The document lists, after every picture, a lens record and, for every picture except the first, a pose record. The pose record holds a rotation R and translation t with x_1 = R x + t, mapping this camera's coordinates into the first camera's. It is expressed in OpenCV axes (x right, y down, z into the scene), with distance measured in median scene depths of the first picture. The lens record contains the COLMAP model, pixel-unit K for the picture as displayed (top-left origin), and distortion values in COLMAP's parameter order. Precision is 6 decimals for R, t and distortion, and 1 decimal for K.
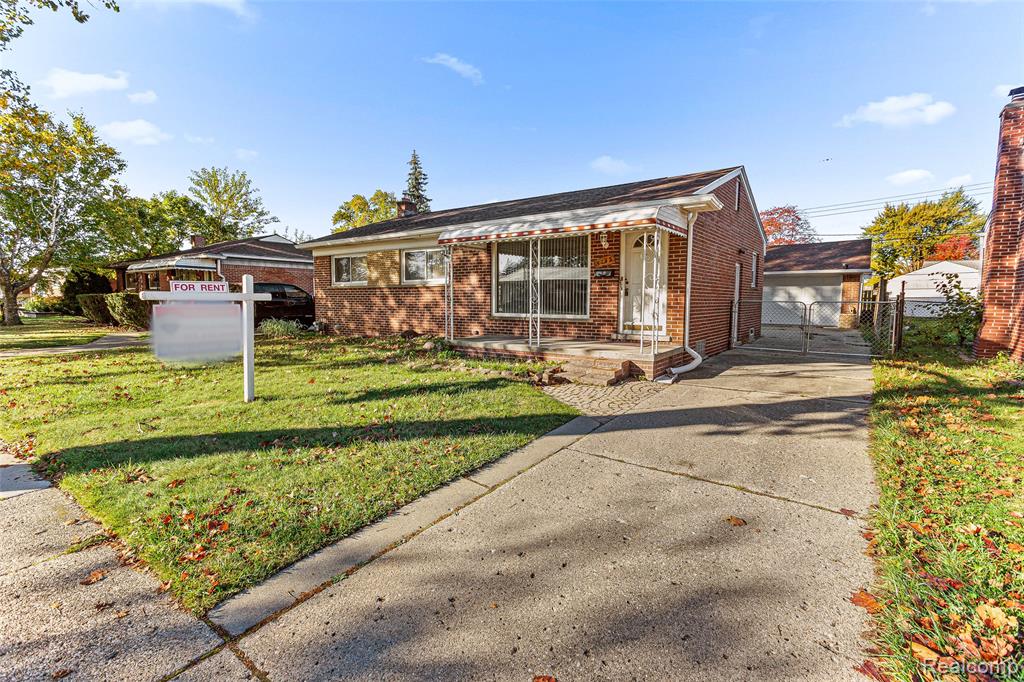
lens RADIAL K [[484.0, 0, 505.4], [0, 484.0, 331.9], [0, 0, 1]] dist [0.027668, 0.000761]
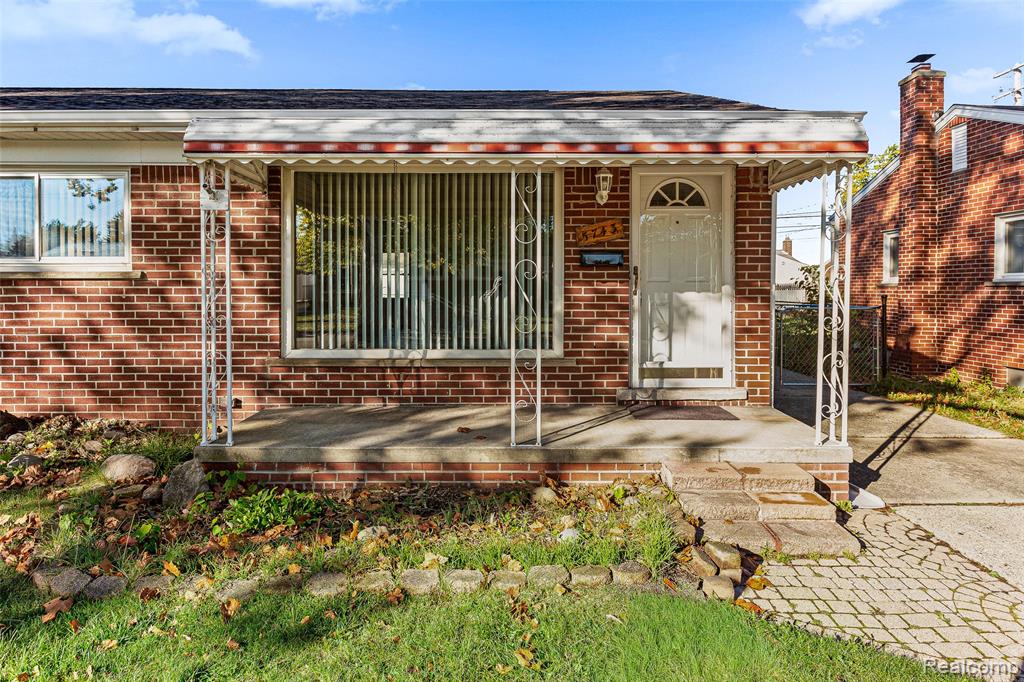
lens RADIAL K [[685.7, 0, 513.5], [0, 685.7, 301.6], [0, 0, 1]] dist [0.000830, -0.000135]
pose [[0.793311, -0.014869, 0.608635, -0.241969], [0.043616, 0.998521, -0.032456, -0.059096], [-0.607252, 0.052294, 0.792787, 0.509915]]
